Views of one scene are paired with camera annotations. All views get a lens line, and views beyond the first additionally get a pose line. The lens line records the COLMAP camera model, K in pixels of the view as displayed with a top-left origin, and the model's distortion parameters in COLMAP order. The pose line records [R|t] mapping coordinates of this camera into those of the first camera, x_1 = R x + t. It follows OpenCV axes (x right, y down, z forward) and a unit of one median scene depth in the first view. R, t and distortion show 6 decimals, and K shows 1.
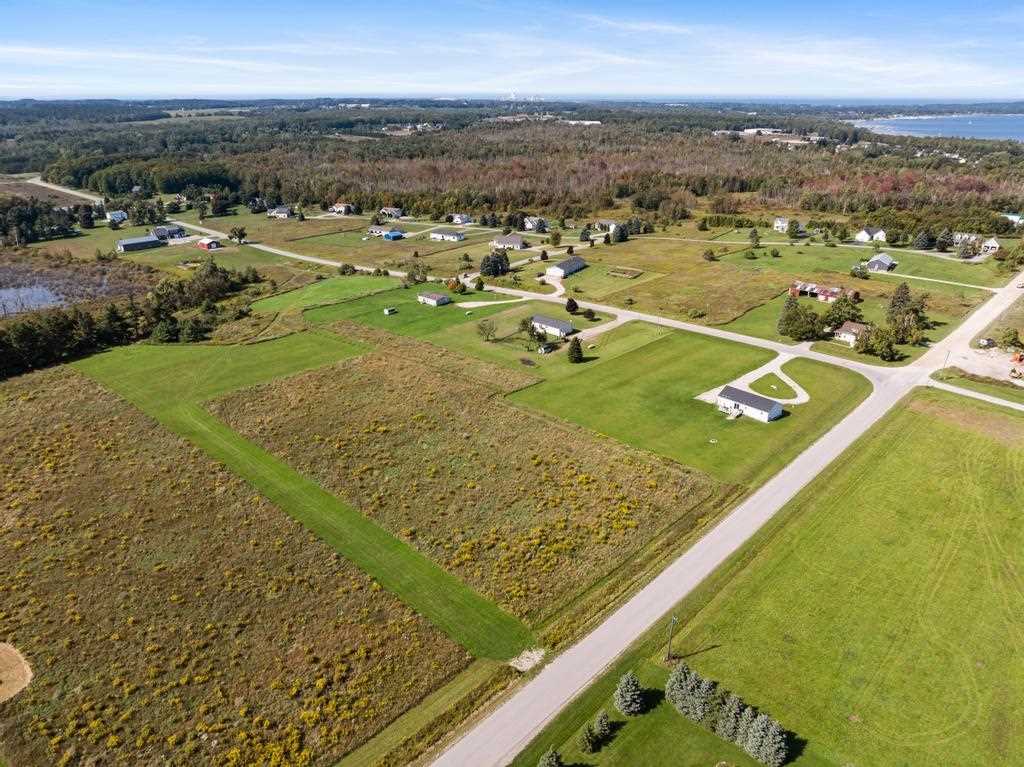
lens RADIAL K [[717.6, 0, 512.0], [0, 717.6, 383.5], [0, 0, 1]] dist [-0.046260, 0.026952]
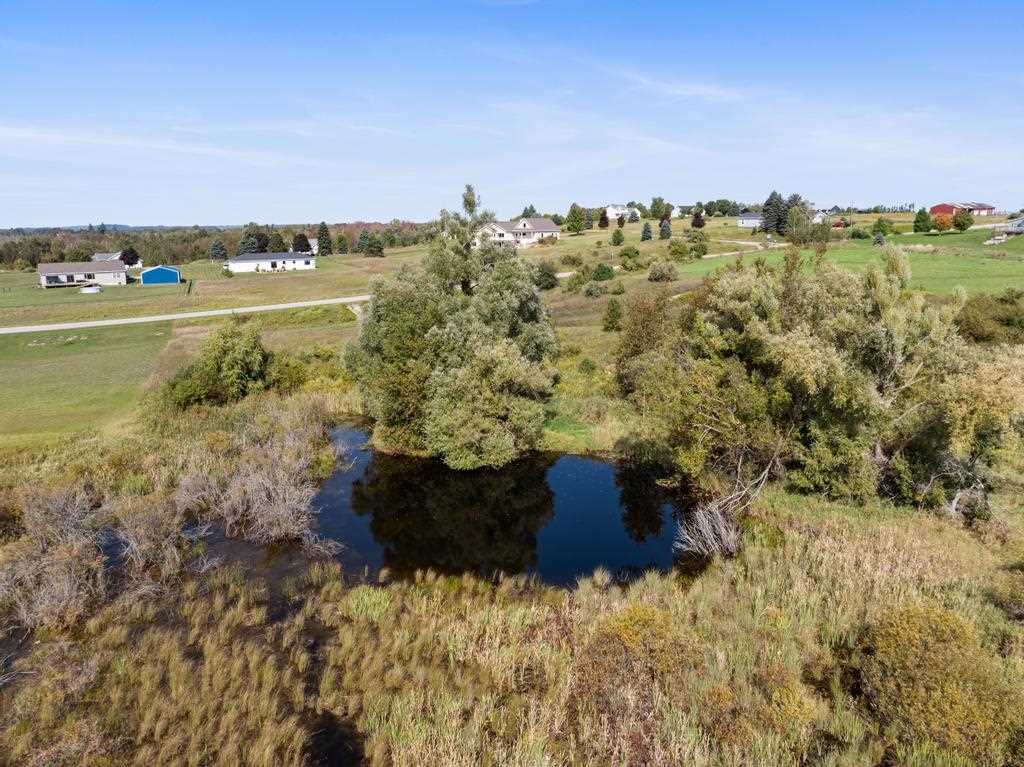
lens RADIAL K [[720.2, 0, 516.2], [0, 720.2, 367.2], [0, 0, 1]] dist [-0.024655, -0.024437]
pose [[0.396513, -0.186803, 0.898823, -0.698307], [0.360670, 0.932052, 0.034600, -0.174061], [-0.844212, 0.310459, 0.436945, 1.118088]]
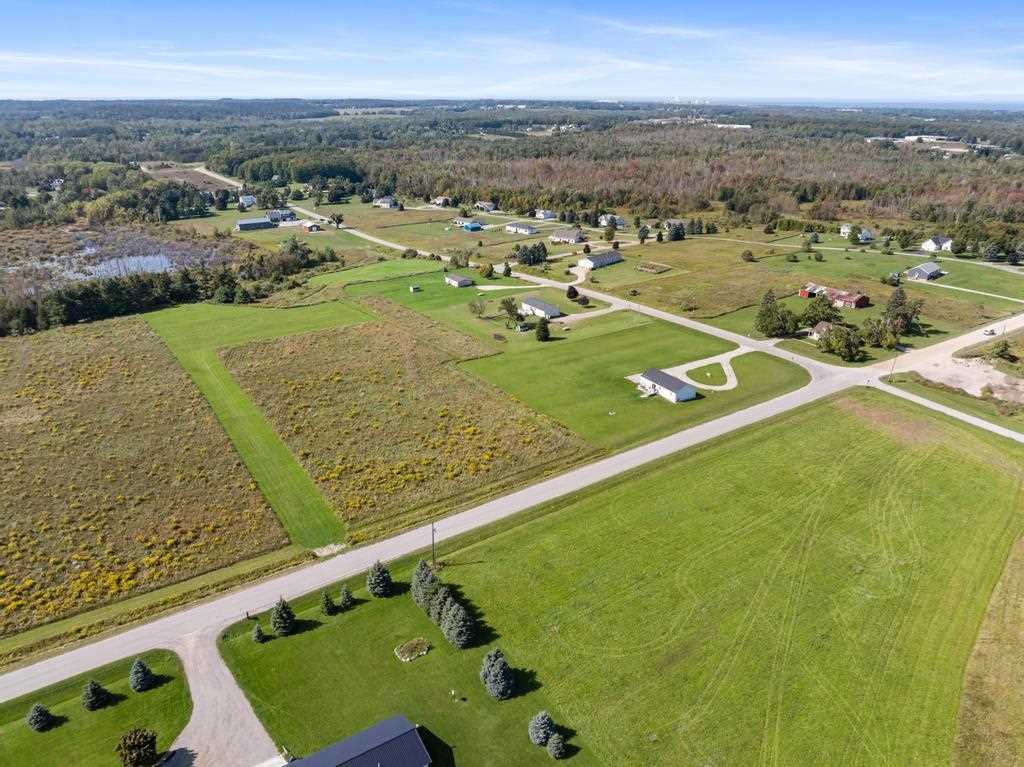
lens RADIAL K [[717.6, 0, 512.0], [0, 717.6, 383.5], [0, 0, 1]] dist [-0.046260, 0.026952]
pose [[0.975819, 0.083967, -0.201808, 0.203807], [-0.084517, 0.996405, 0.005904, 0.024747], [0.201578, 0.011295, 0.979407, -0.053744]]
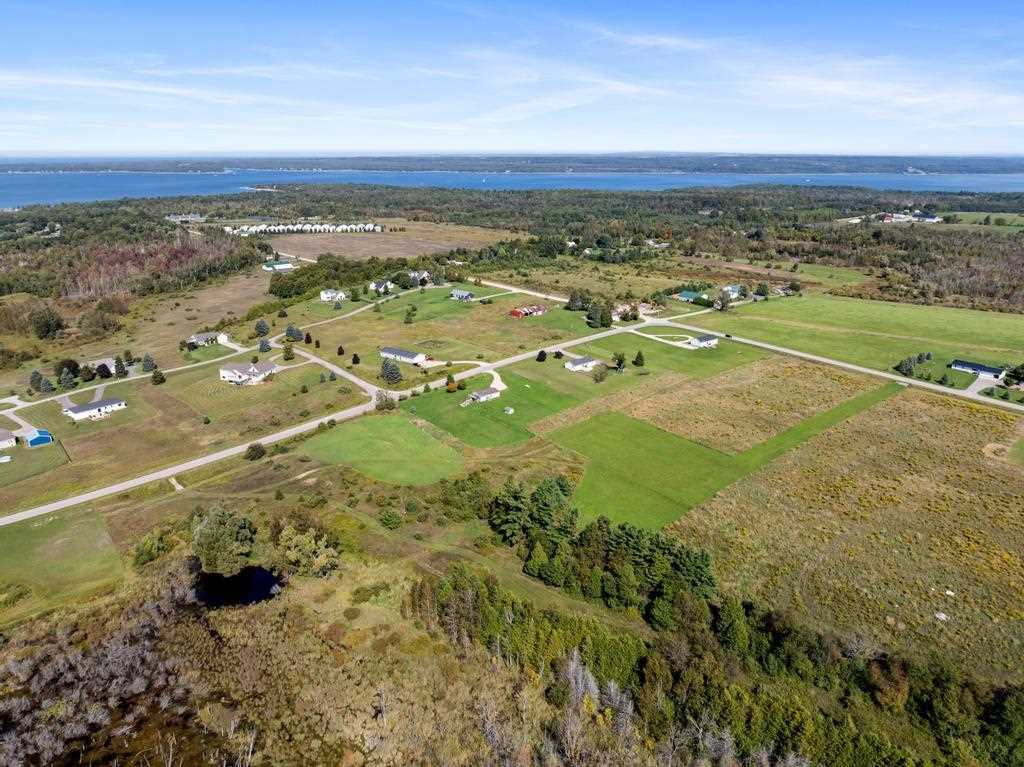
lens RADIAL K [[720.2, 0, 516.2], [0, 720.2, 367.2], [0, 0, 1]] dist [-0.024655, -0.024437]
pose [[0.089247, -0.290574, 0.952681, -1.167371], [0.377587, 0.894972, 0.237600, -0.406623], [-0.921663, 0.338515, 0.189591, 0.723423]]
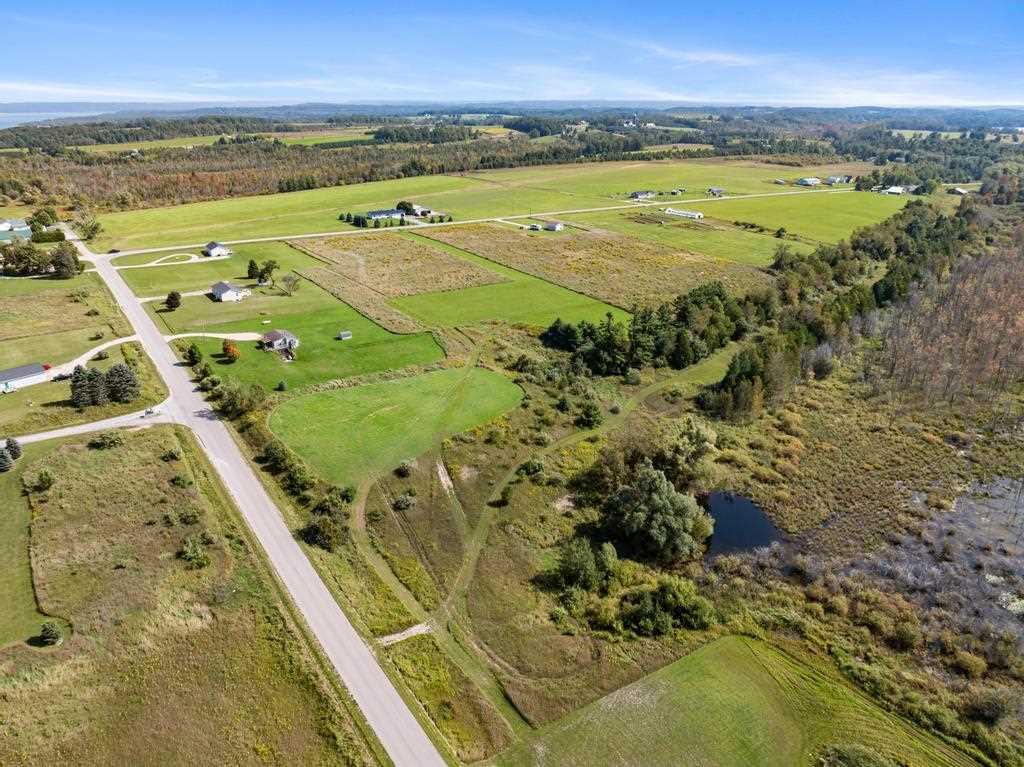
lens RADIAL K [[720.2, 0, 516.2], [0, 720.2, 367.2], [0, 0, 1]] dist [-0.024655, -0.024437]
pose [[-0.983079, -0.068517, 0.169884, -0.495688], [0.064874, 0.737081, 0.672683, -0.606005], [-0.171308, 0.672322, -0.720164, 1.535575]]
